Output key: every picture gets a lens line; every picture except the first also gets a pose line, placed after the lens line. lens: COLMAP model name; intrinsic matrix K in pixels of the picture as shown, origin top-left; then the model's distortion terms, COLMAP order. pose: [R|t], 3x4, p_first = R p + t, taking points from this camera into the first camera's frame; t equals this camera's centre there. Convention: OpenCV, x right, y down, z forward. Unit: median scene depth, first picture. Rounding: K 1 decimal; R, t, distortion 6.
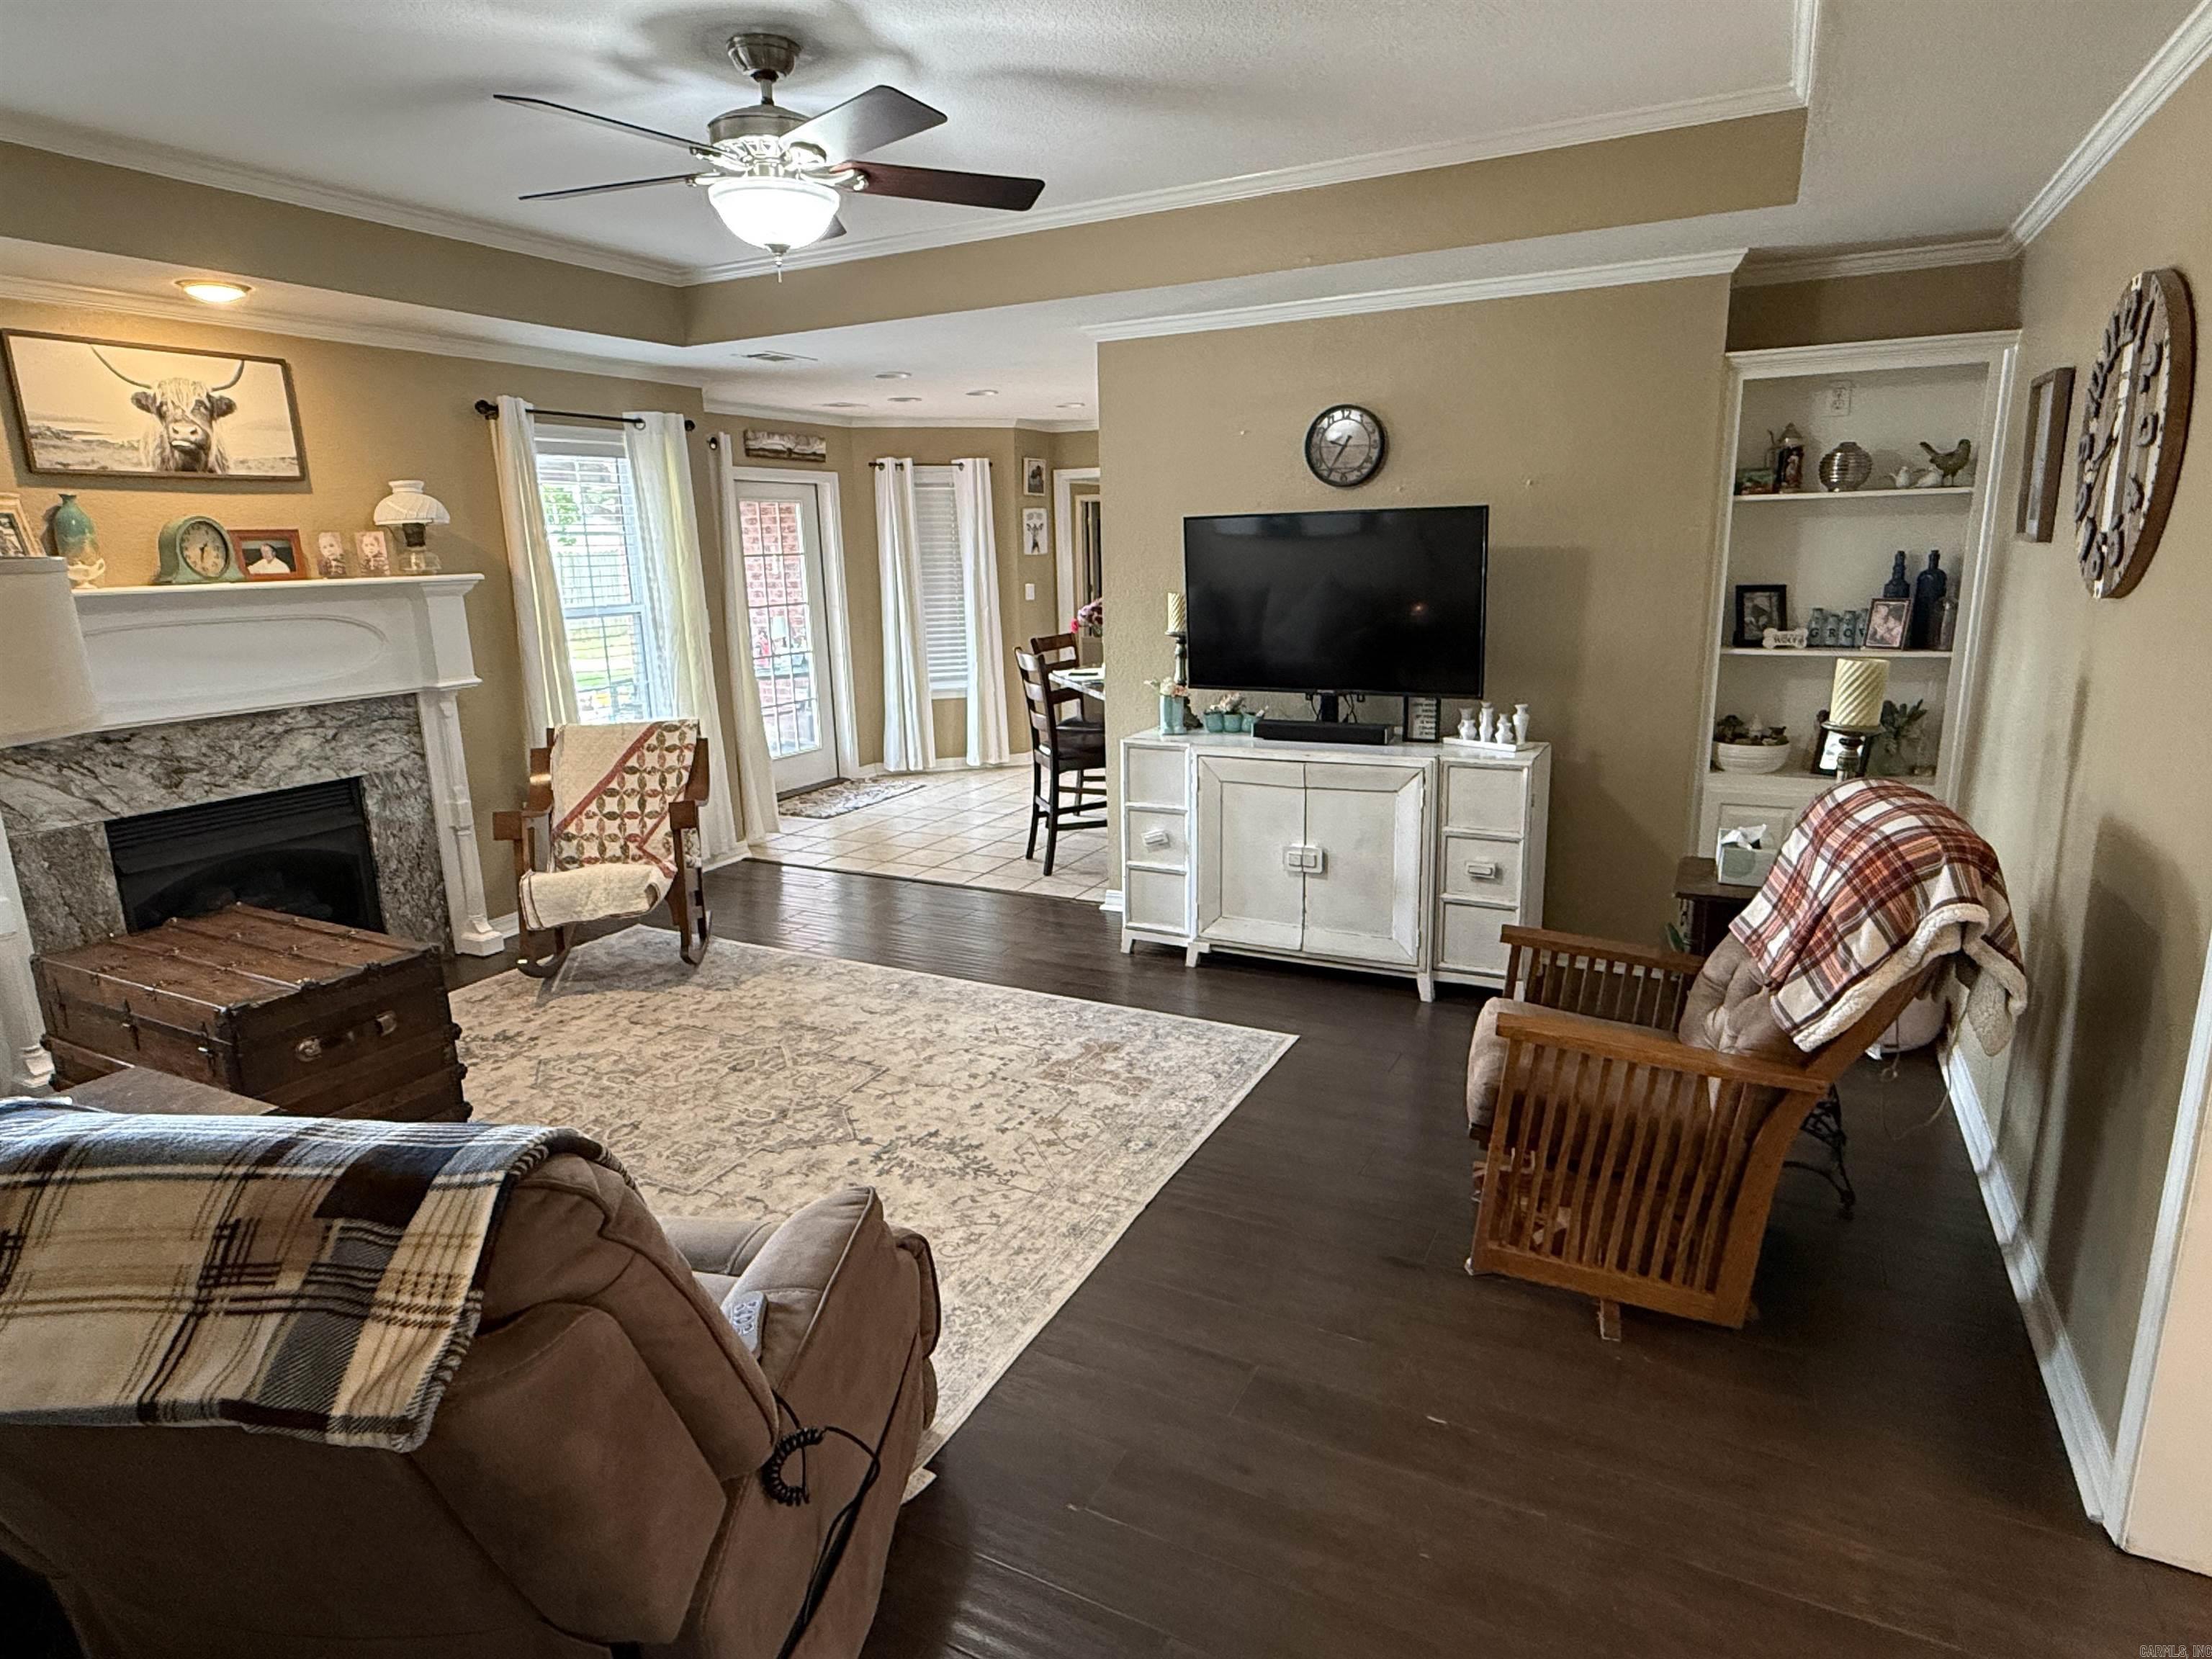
lens RADIAL K [[1233.5, 0, 1116.4], [0, 1233.5, 821.8], [0, 0, 1]] dist [0.001130, -0.001140]
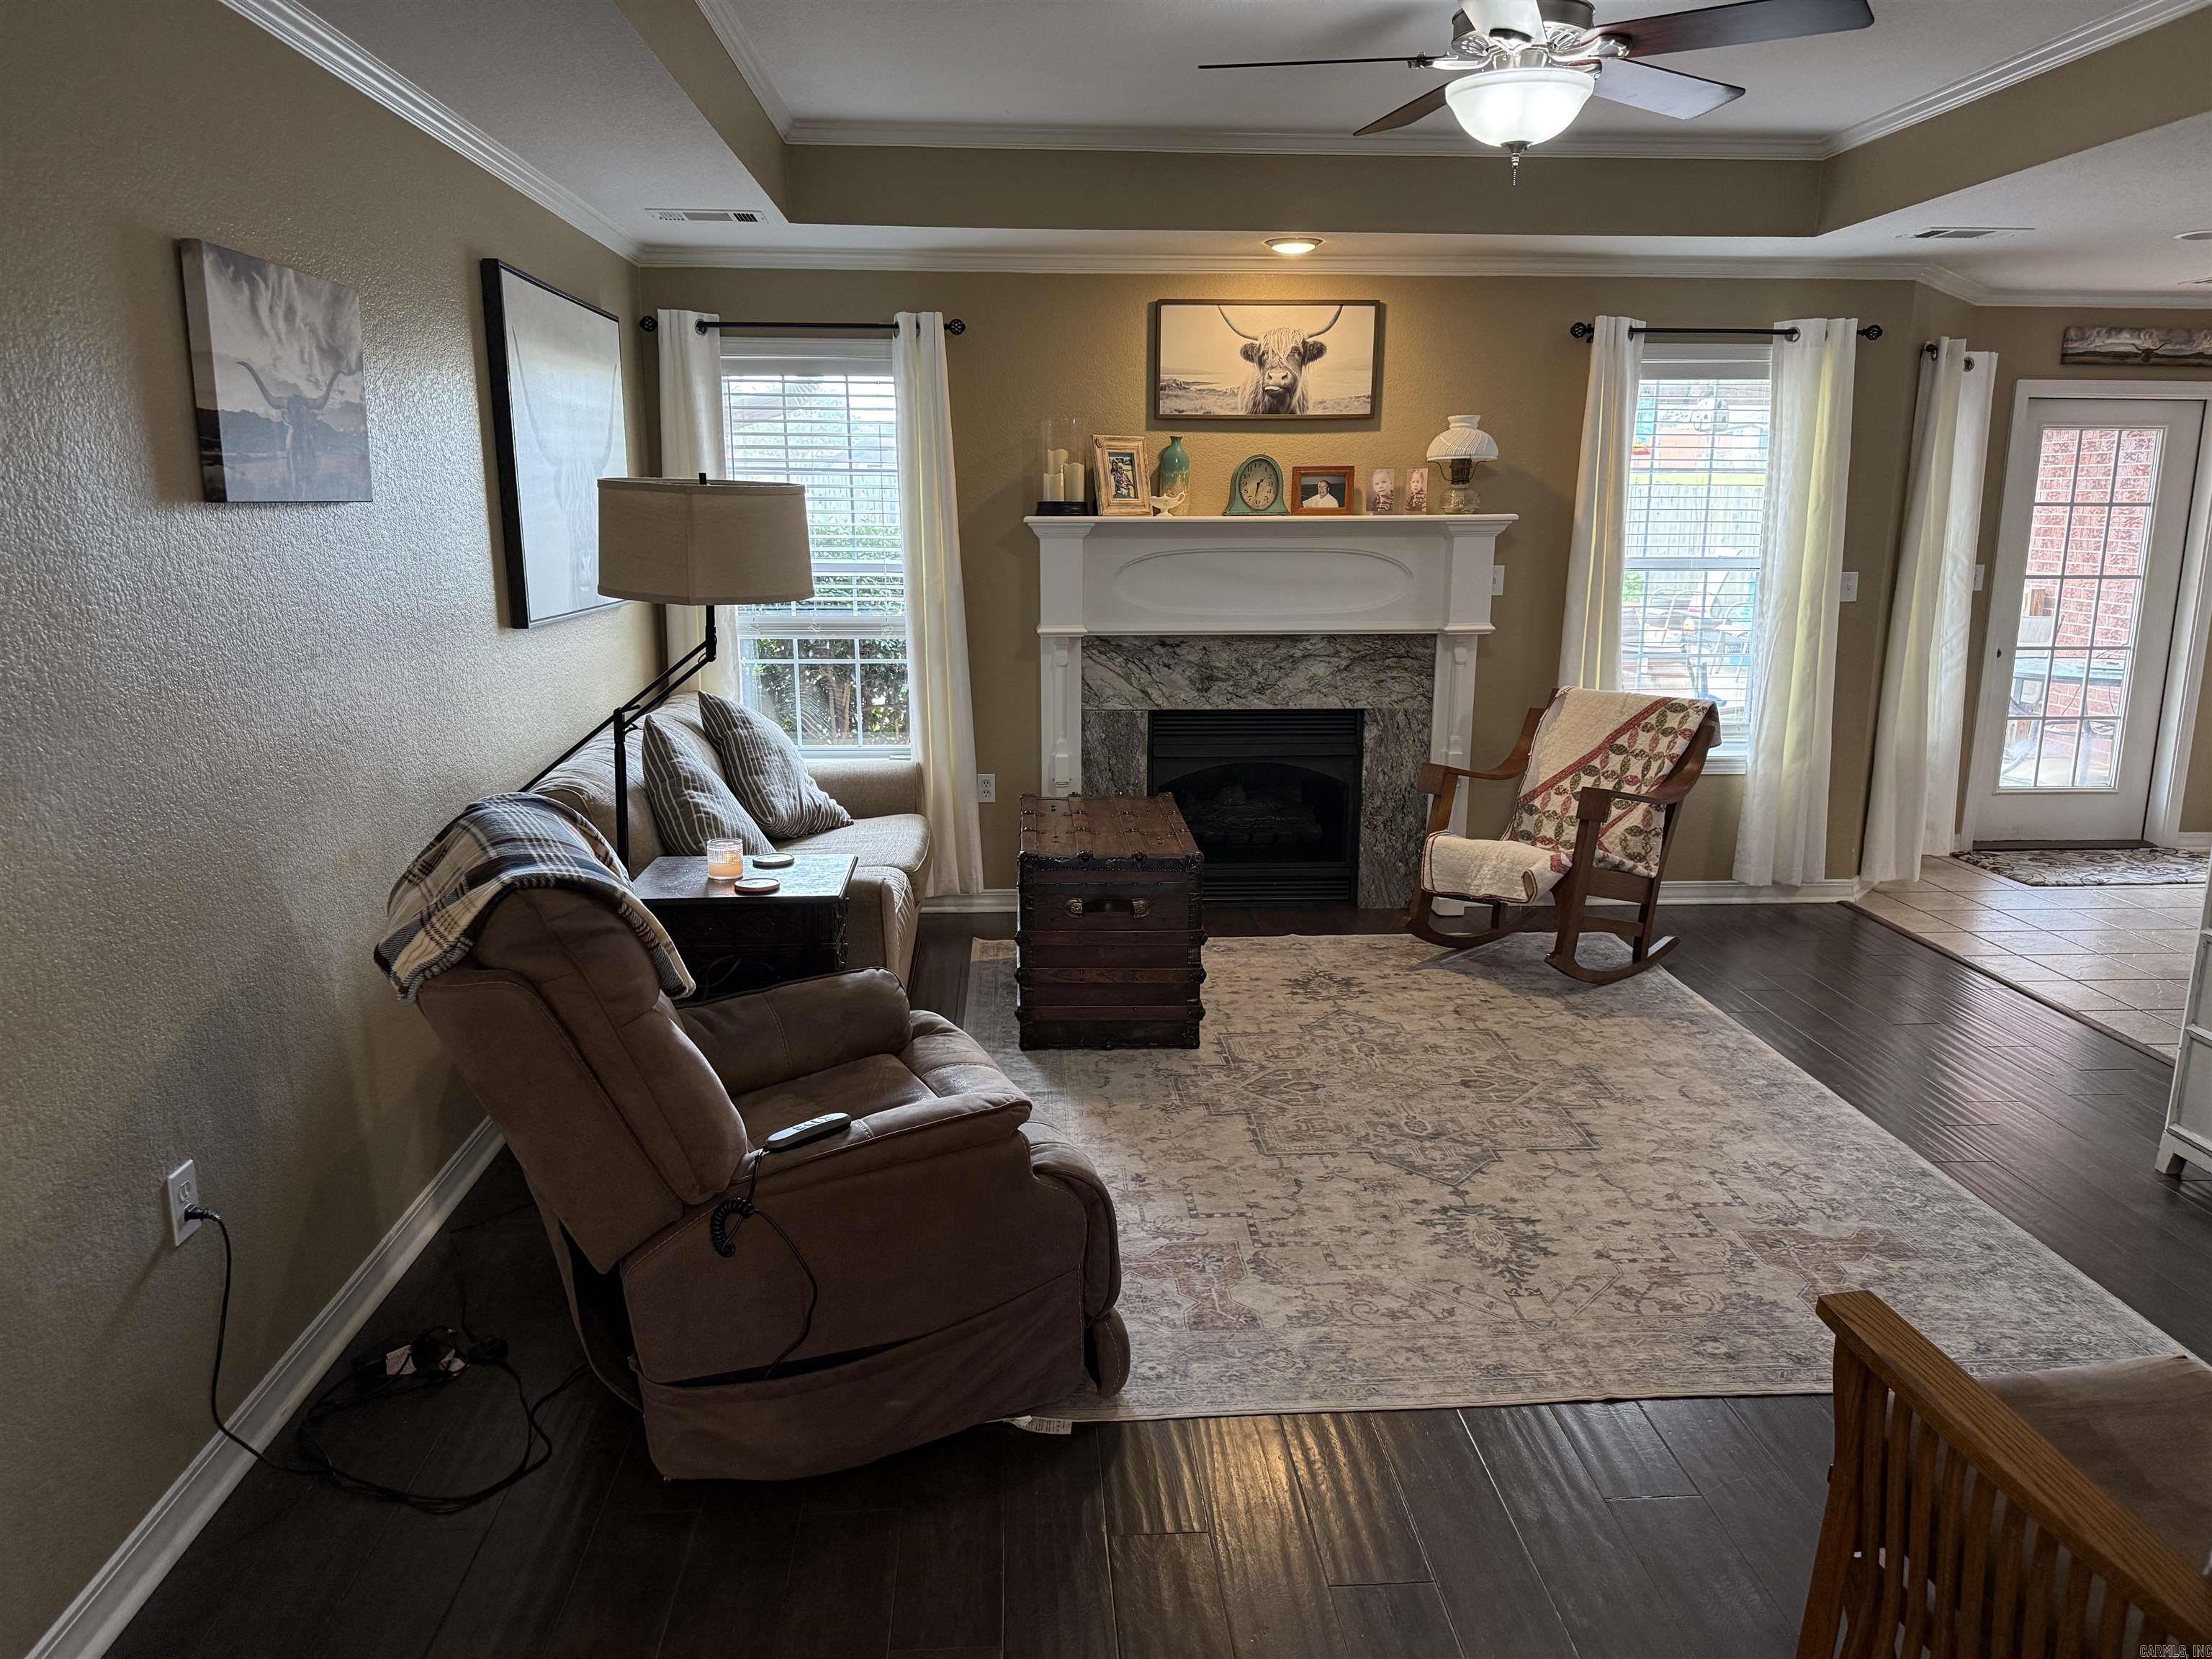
lens RADIAL K [[1547.6, 0, 1094.1], [0, 1547.6, 839.2], [0, 0, 1]] dist [0.129176, -0.202307]
pose [[0.502213, 0.206763, -0.839661, 0.414186], [-0.205070, 0.971772, 0.116640, -0.039904], [0.840076, 0.113611, 0.530438, 0.152602]]
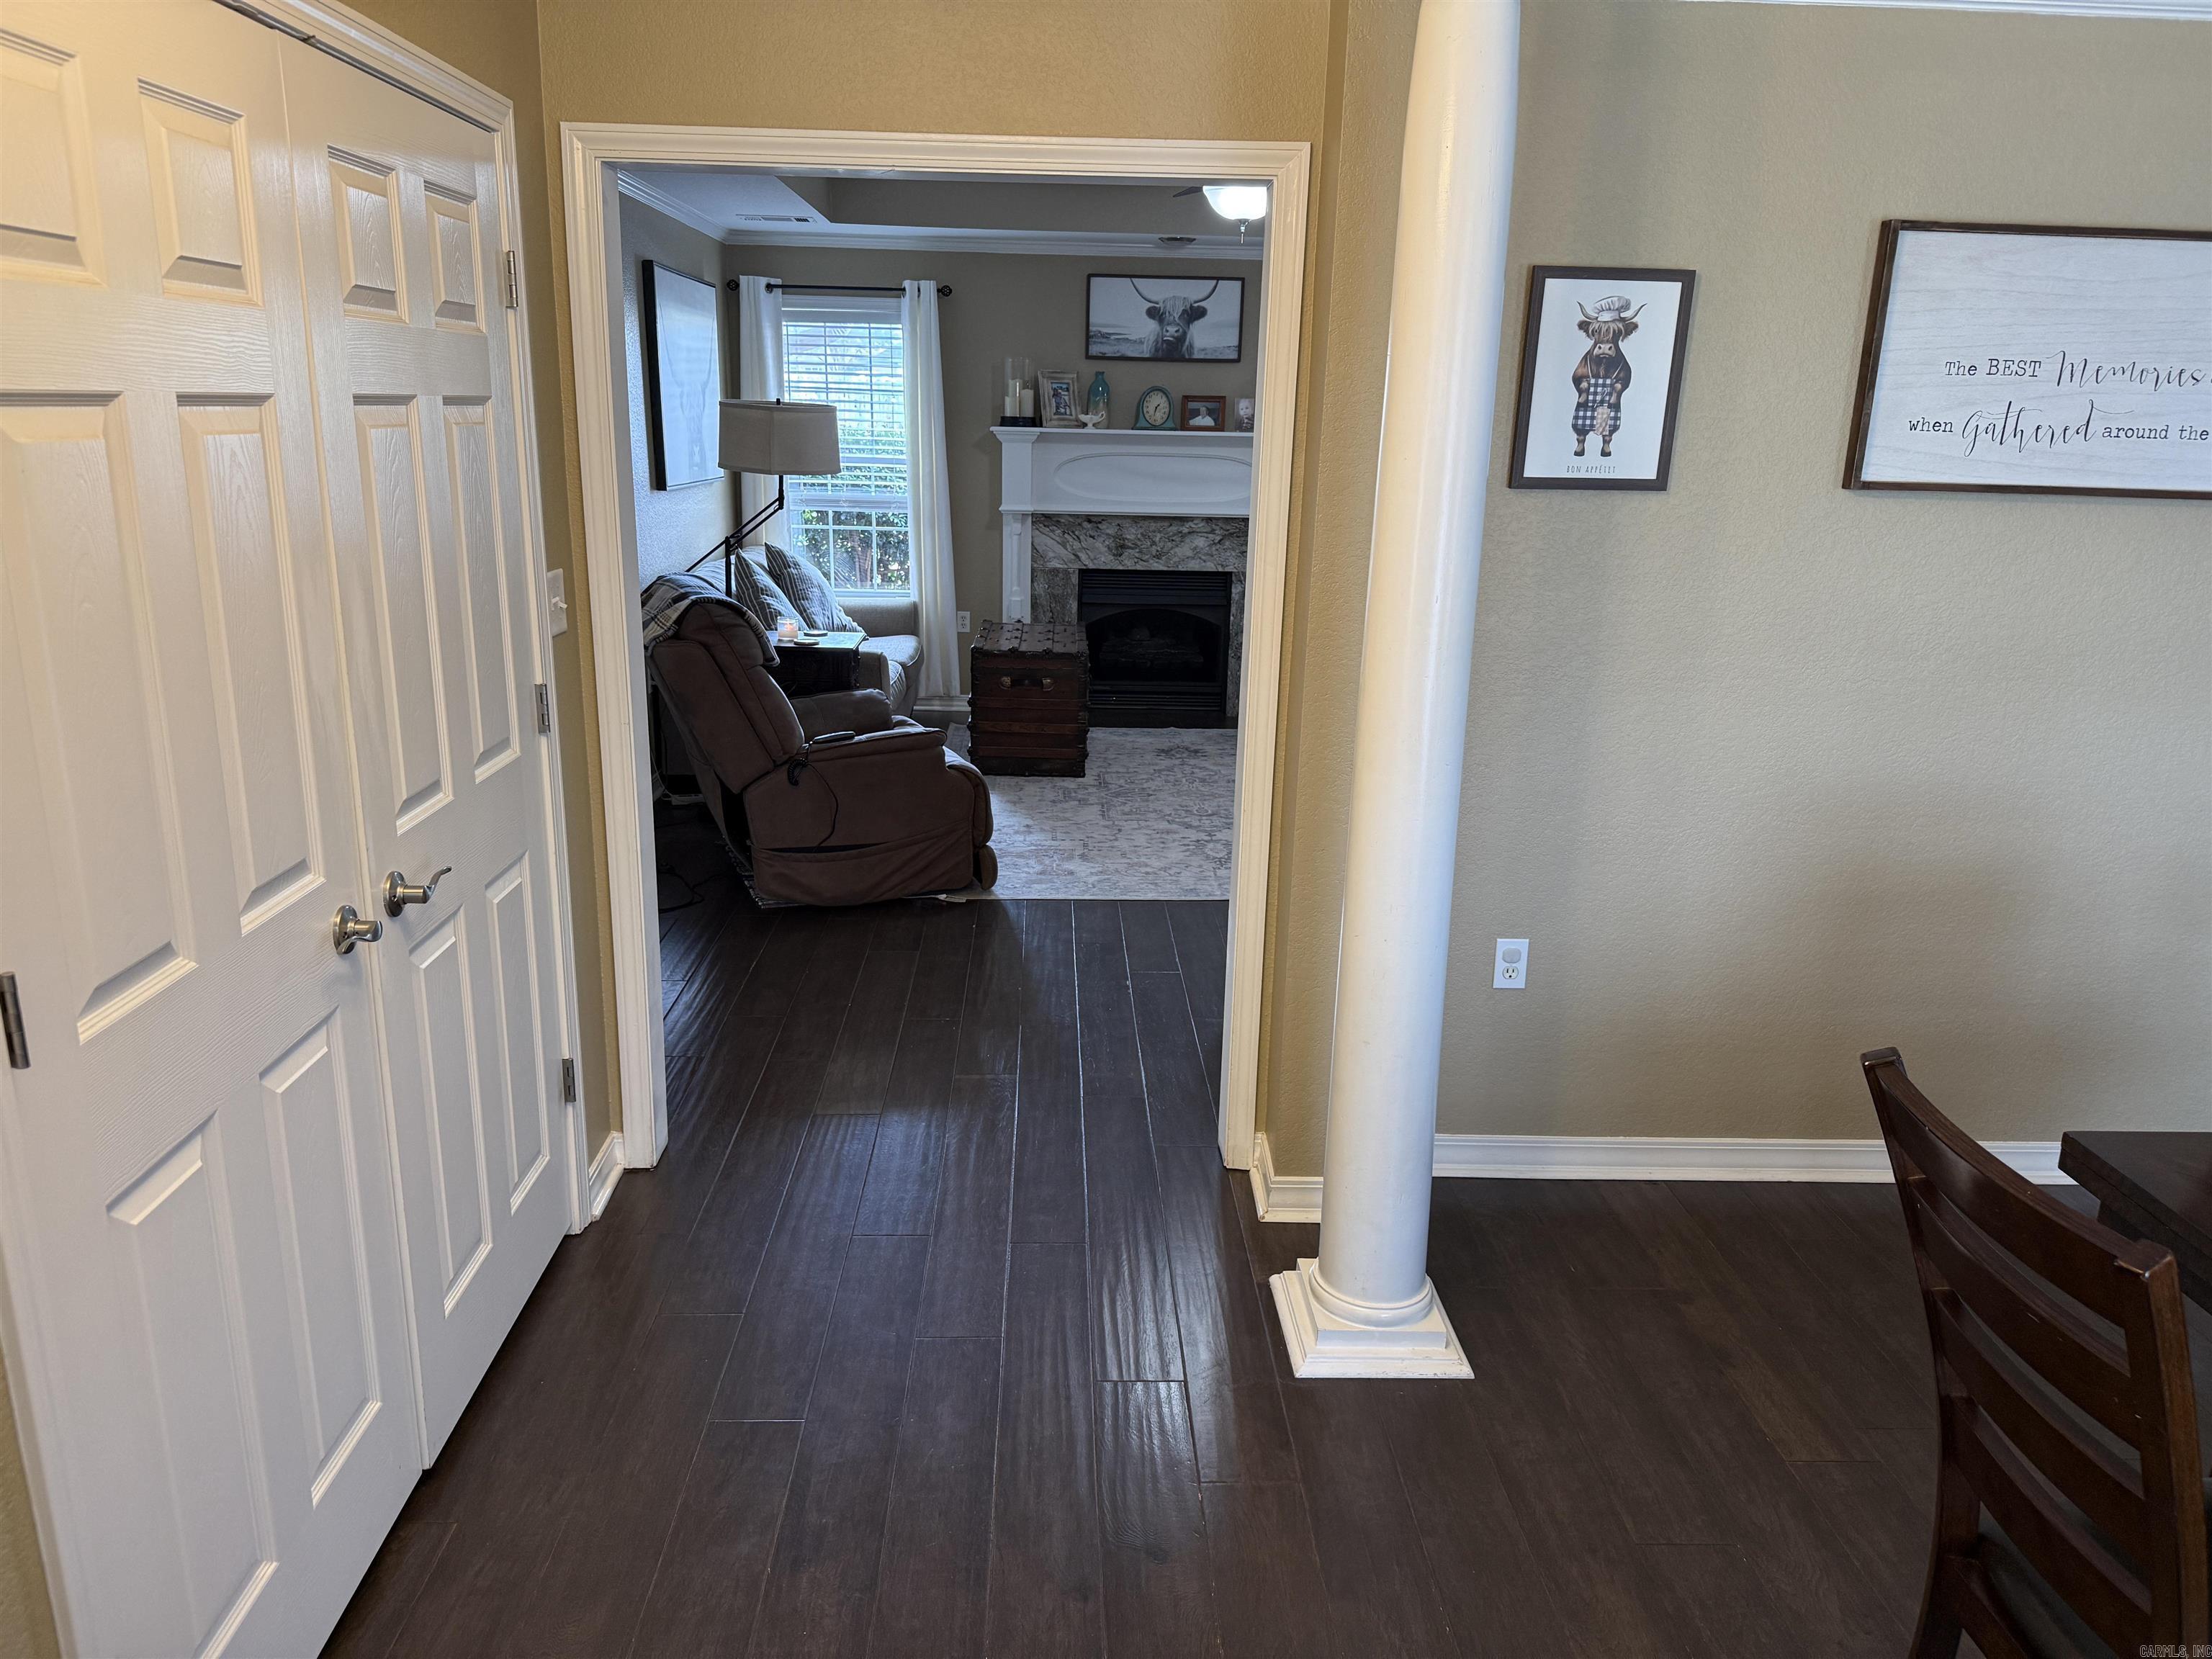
lens RADIAL K [[1556.2, 0, 1100.7], [0, 1556.2, 879.0], [0, 0, 1]] dist [0.070120, -0.082423]
pose [[0.481080, 0.285217, -0.828983, 1.014358], [-0.228557, 0.953701, 0.195489, -0.017882], [0.846359, 0.095424, 0.523995, -0.057882]]
